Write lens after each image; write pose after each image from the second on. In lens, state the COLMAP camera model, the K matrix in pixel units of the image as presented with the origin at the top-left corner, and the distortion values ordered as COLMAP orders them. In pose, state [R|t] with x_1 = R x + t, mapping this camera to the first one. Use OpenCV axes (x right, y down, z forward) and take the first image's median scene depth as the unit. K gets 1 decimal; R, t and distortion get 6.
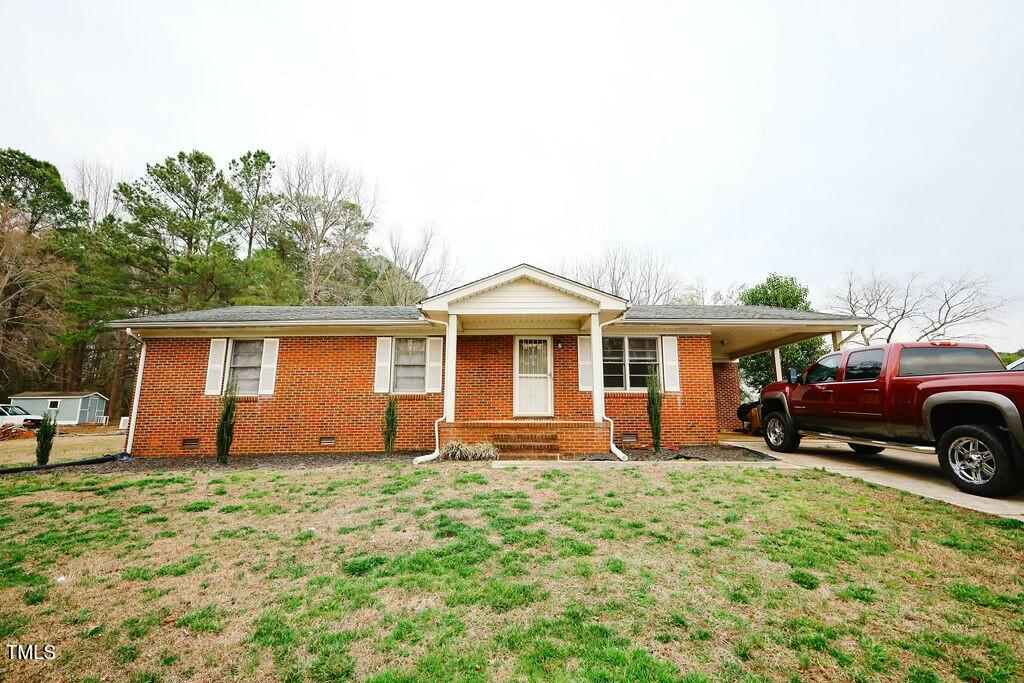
lens RADIAL K [[447.5, 0, 526.2], [0, 447.5, 341.4], [0, 0, 1]] dist [0.010359, 0.000063]
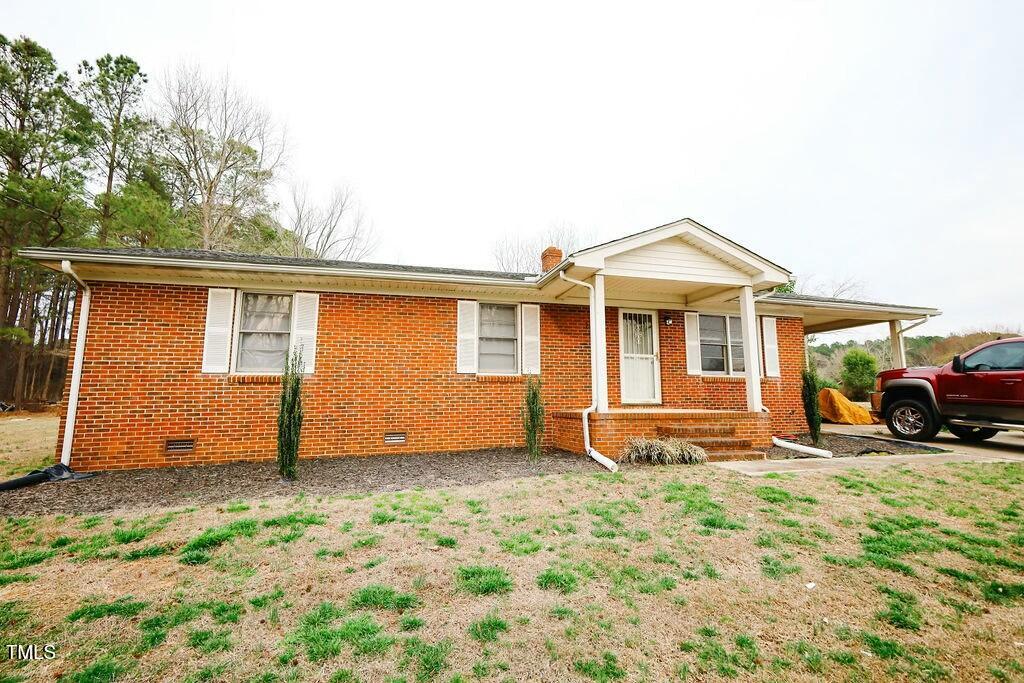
lens RADIAL K [[442.1, 0, 520.9], [0, 442.1, 342.2], [0, 0, 1]] dist [0.007996, -0.000061]
pose [[0.966249, 0.032677, 0.255530, -0.411579], [-0.042823, 0.998496, 0.034242, 0.030853], [-0.254026, -0.044029, 0.966195, 0.244102]]
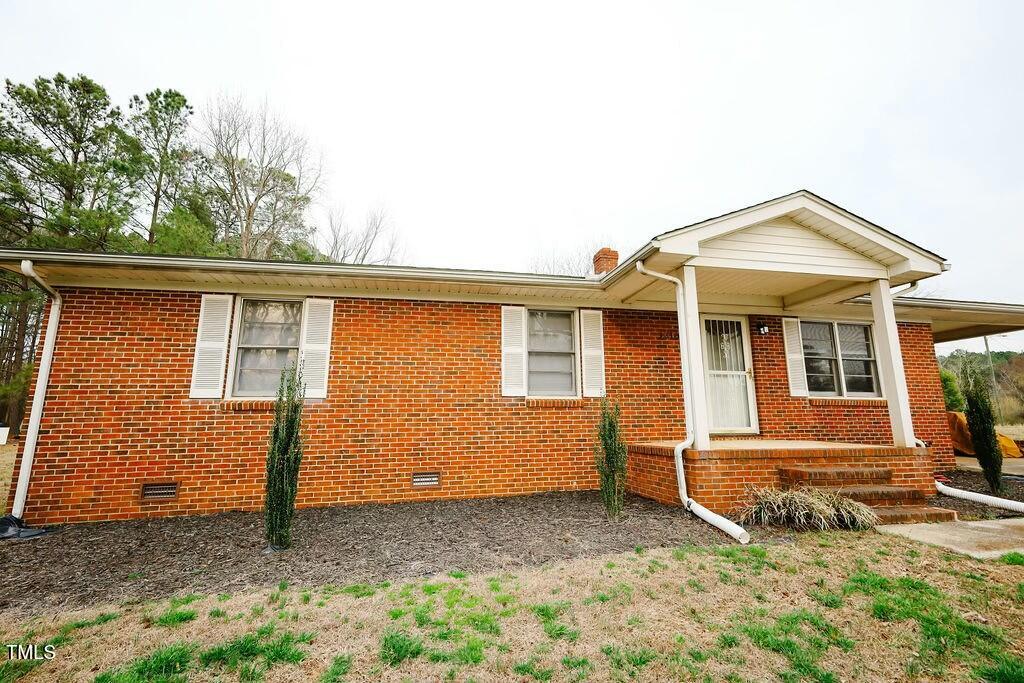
lens RADIAL K [[442.1, 0, 520.9], [0, 442.1, 342.2], [0, 0, 1]] dist [0.007996, -0.000061]
pose [[0.982618, 0.030325, 0.183147, -0.409967], [-0.028858, 0.999527, -0.010674, 0.045597], [-0.183384, 0.005203, 0.983028, 0.395464]]
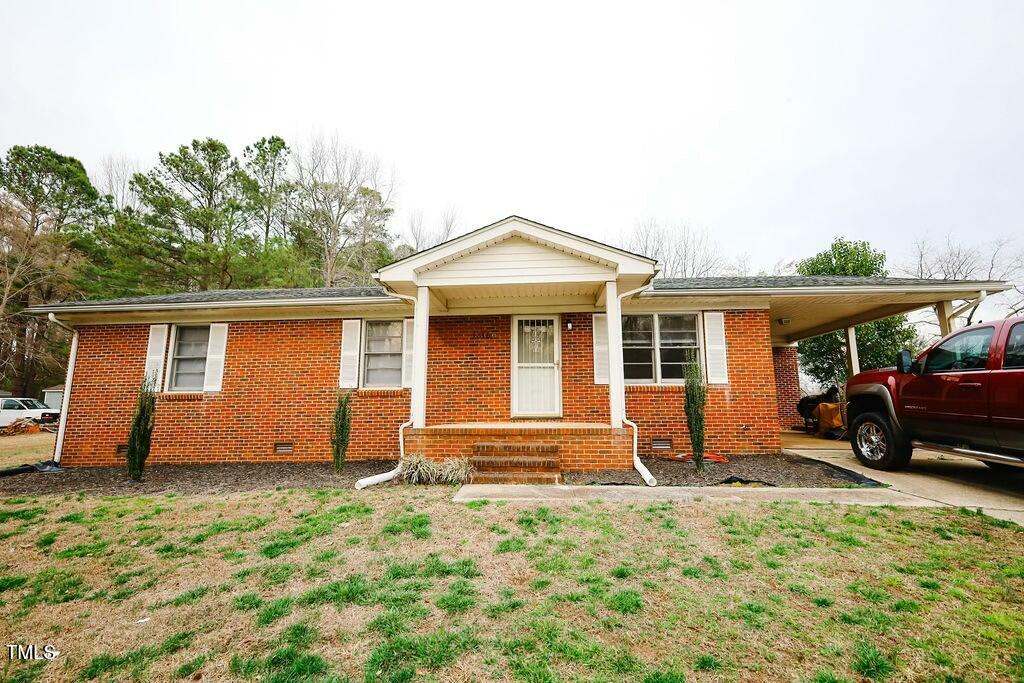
lens RADIAL K [[447.5, 0, 526.2], [0, 447.5, 341.4], [0, 0, 1]] dist [0.010359, 0.000063]
pose [[0.997156, -0.014337, -0.073987, 0.056447], [0.016158, 0.999580, 0.024062, 0.015365], [0.073610, -0.025189, 0.996969, 0.211347]]
